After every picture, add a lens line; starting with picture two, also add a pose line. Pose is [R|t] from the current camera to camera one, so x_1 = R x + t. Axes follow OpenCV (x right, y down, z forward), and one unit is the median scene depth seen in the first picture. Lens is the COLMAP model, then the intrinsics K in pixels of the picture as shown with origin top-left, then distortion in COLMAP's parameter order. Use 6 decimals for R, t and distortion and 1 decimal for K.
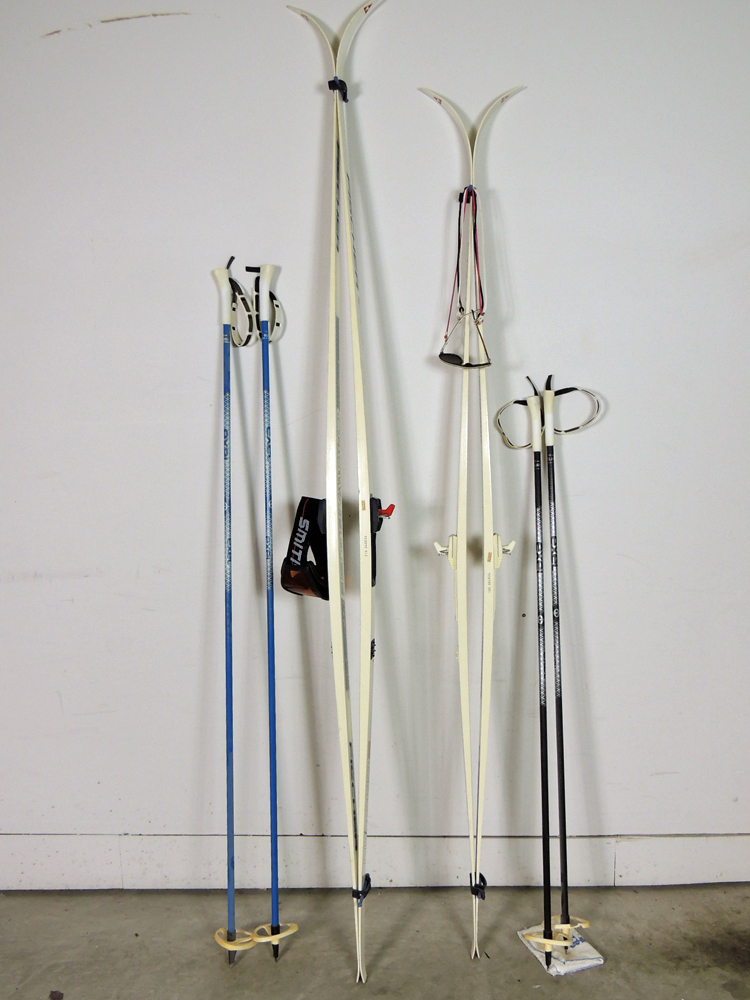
lens RADIAL K [[942.3, 0, 351.2], [0, 942.3, 501.8], [0, 0, 1]] dist [-0.118332, 0.079026]
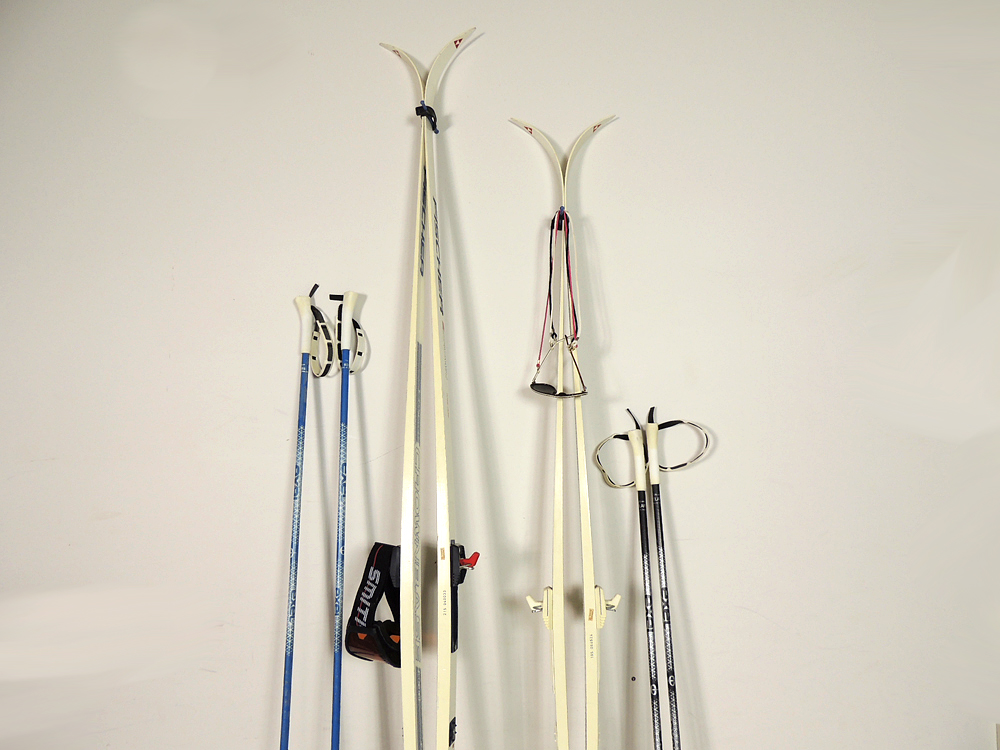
lens RADIAL K [[706.1, 0, 500.0], [0, 706.1, 375.0], [0, 0, 1]] dist [-0.031802, 0.000864]
pose [[0.999964, 0.001936, 0.008249, 0.056626], [-0.000095, 0.976056, -0.217518, -0.014818], [-0.008472, 0.217509, 0.976022, 0.316607]]
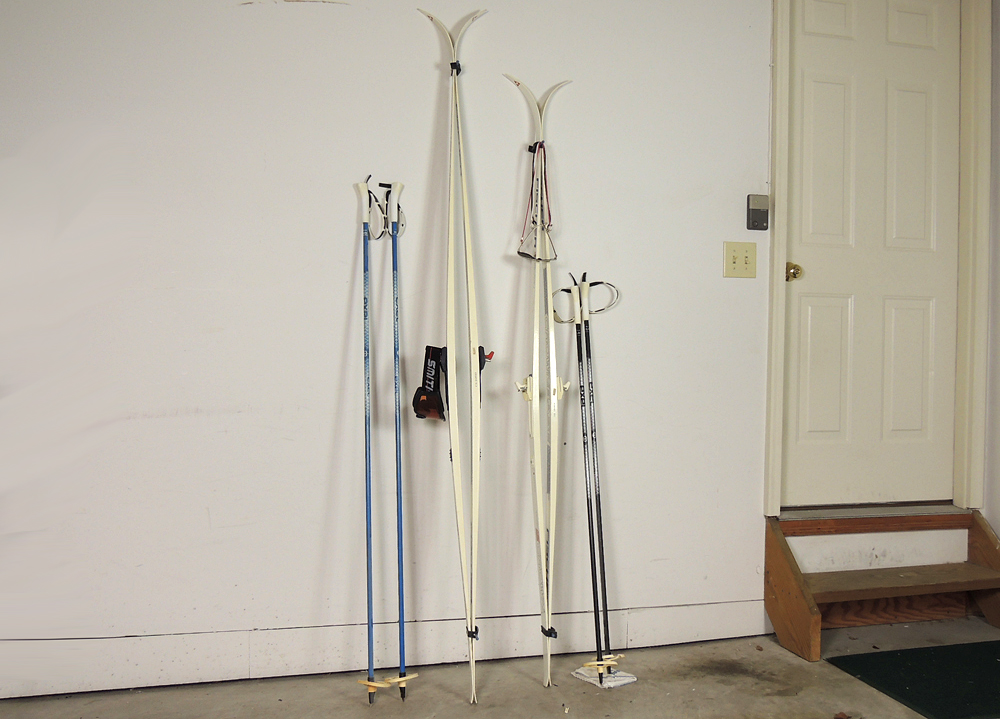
lens RADIAL K [[1020.5, 0, 500.0], [0, 1020.5, 359.5], [0, 0, 1]] dist [-0.163716, 0.007815]
pose [[0.949753, 0.031874, 0.311375, -0.406448], [0.009998, 0.991204, -0.131961, 0.208566], [-0.312842, 0.128444, 0.941080, -0.435138]]
